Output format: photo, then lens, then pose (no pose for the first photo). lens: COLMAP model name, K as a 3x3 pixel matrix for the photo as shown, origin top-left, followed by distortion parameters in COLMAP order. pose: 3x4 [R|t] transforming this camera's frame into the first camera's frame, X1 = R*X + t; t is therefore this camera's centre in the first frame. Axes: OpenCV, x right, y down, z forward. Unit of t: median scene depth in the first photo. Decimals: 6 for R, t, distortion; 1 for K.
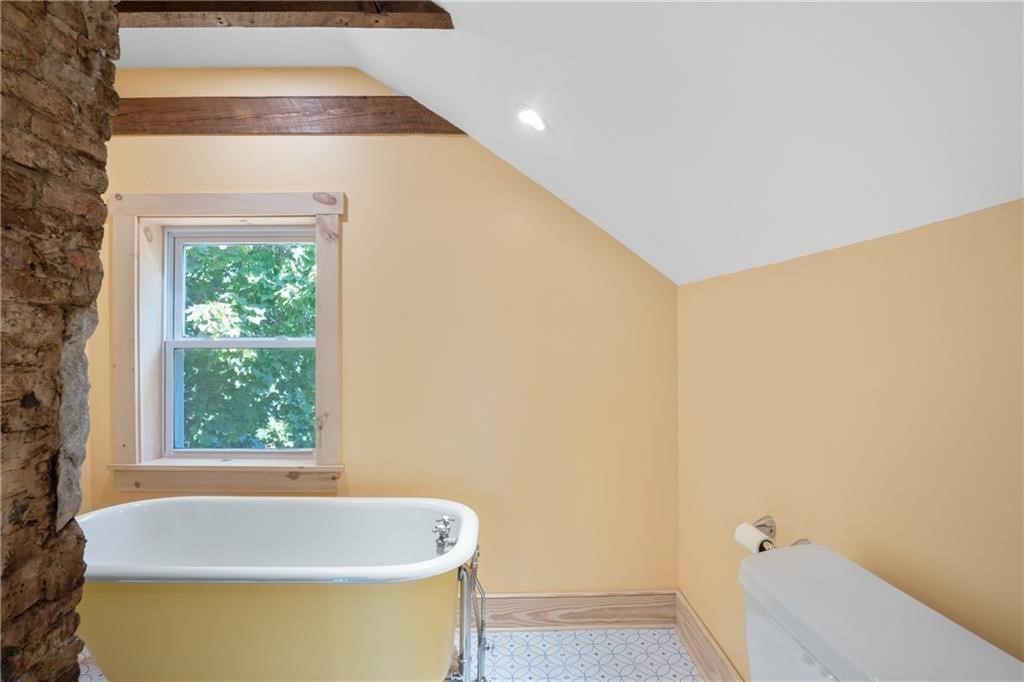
lens RADIAL K [[510.4, 0, 515.8], [0, 510.4, 345.7], [0, 0, 1]] dist [-0.031866, 0.007182]
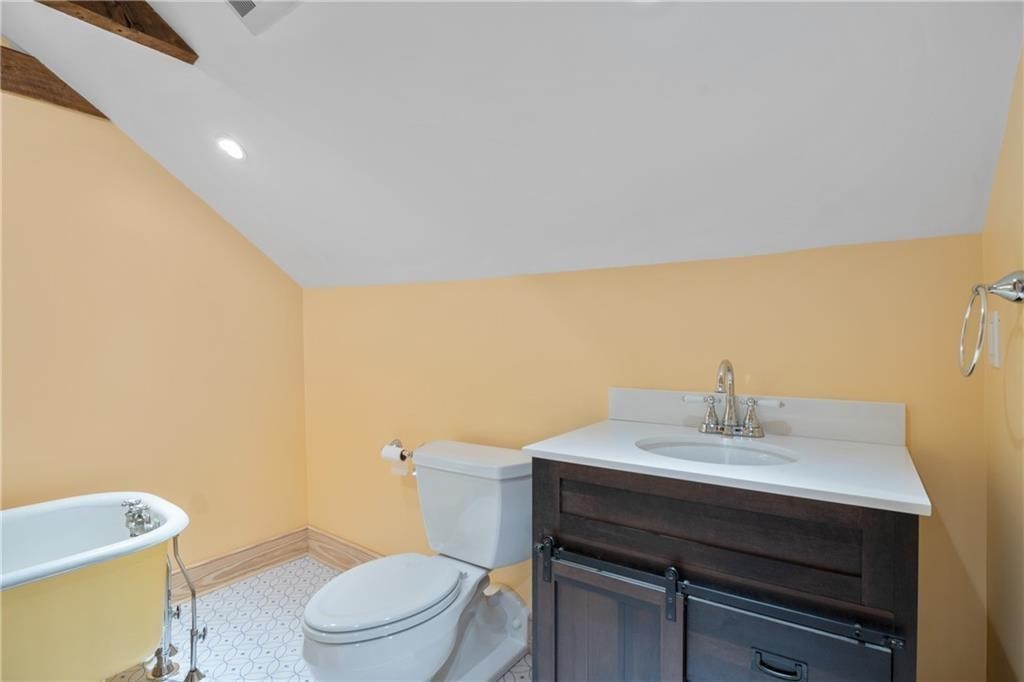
lens RADIAL K [[510.4, 0, 510.0], [0, 510.4, 337.9], [0, 0, 1]] dist [-0.031866, 0.007182]
pose [[0.595762, -0.000297, 0.803161, -0.414040], [0.007582, 0.999957, -0.005254, 0.014169], [-0.803125, 0.009220, 0.595739, -0.191025]]
